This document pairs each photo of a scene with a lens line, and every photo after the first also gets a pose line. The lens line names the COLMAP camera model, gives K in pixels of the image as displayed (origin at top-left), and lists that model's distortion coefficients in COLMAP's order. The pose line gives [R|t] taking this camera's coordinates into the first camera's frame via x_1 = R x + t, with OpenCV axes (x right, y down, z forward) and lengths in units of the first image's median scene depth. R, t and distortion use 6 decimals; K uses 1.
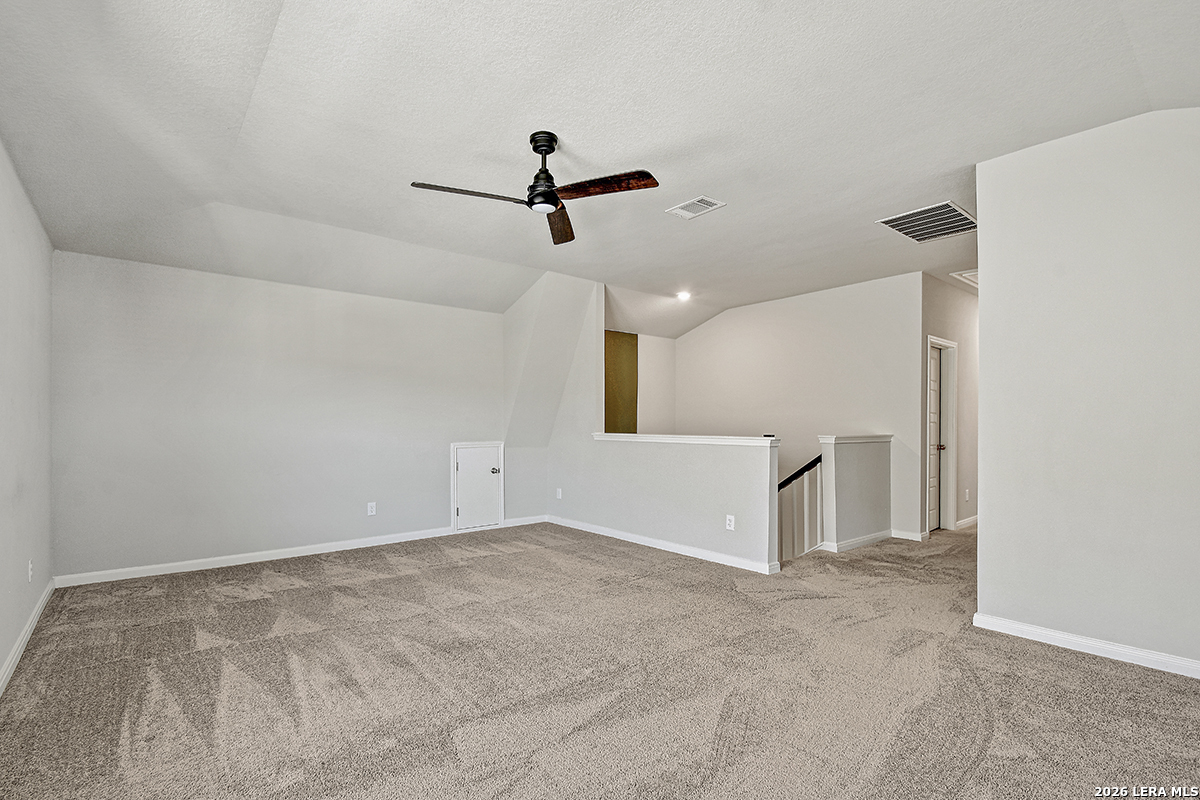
lens RADIAL K [[548.1, 0, 580.3], [0, 548.1, 420.6], [0, 0, 1]] dist [0.007705, -0.009266]
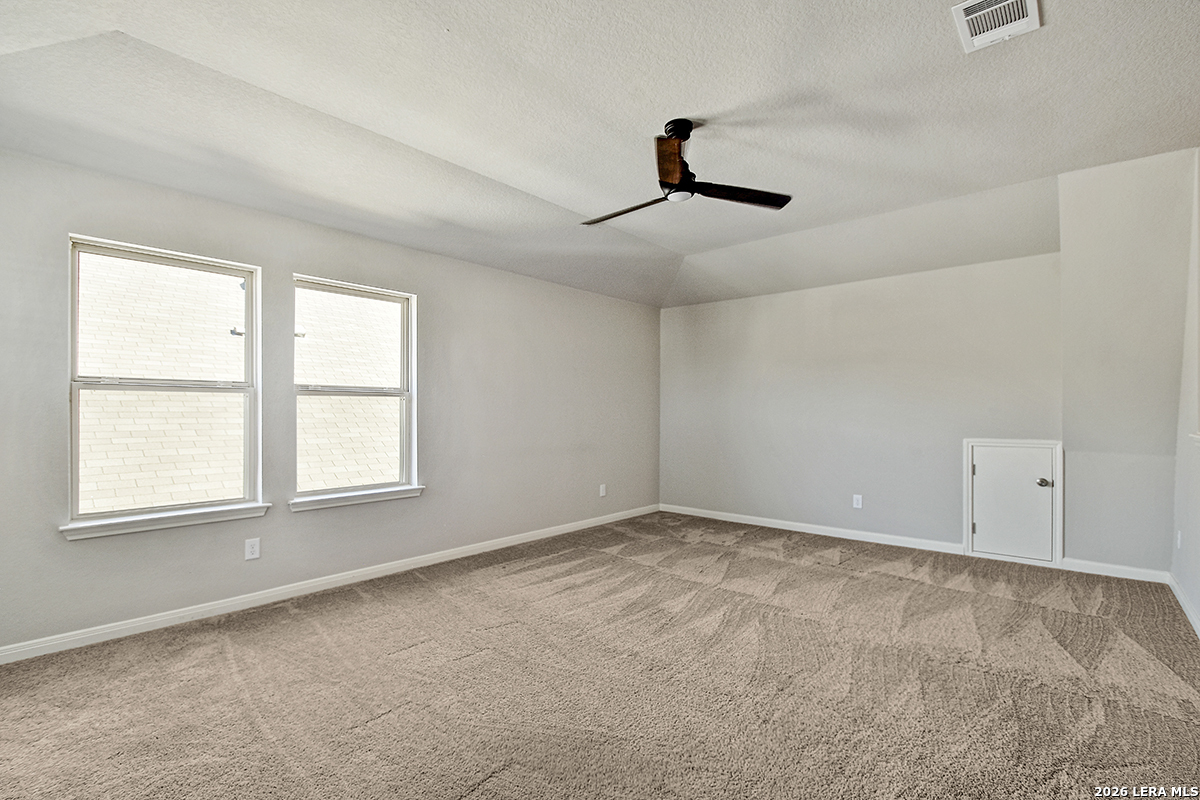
lens RADIAL K [[548.1, 0, 598.5], [0, 548.1, 406.7], [0, 0, 1]] dist [0.007705, -0.009266]
pose [[0.183846, -0.009474, -0.982909, 0.520849], [-0.000725, 0.999952, -0.009774, 0.003737], [0.982955, 0.002510, 0.183830, 0.397479]]
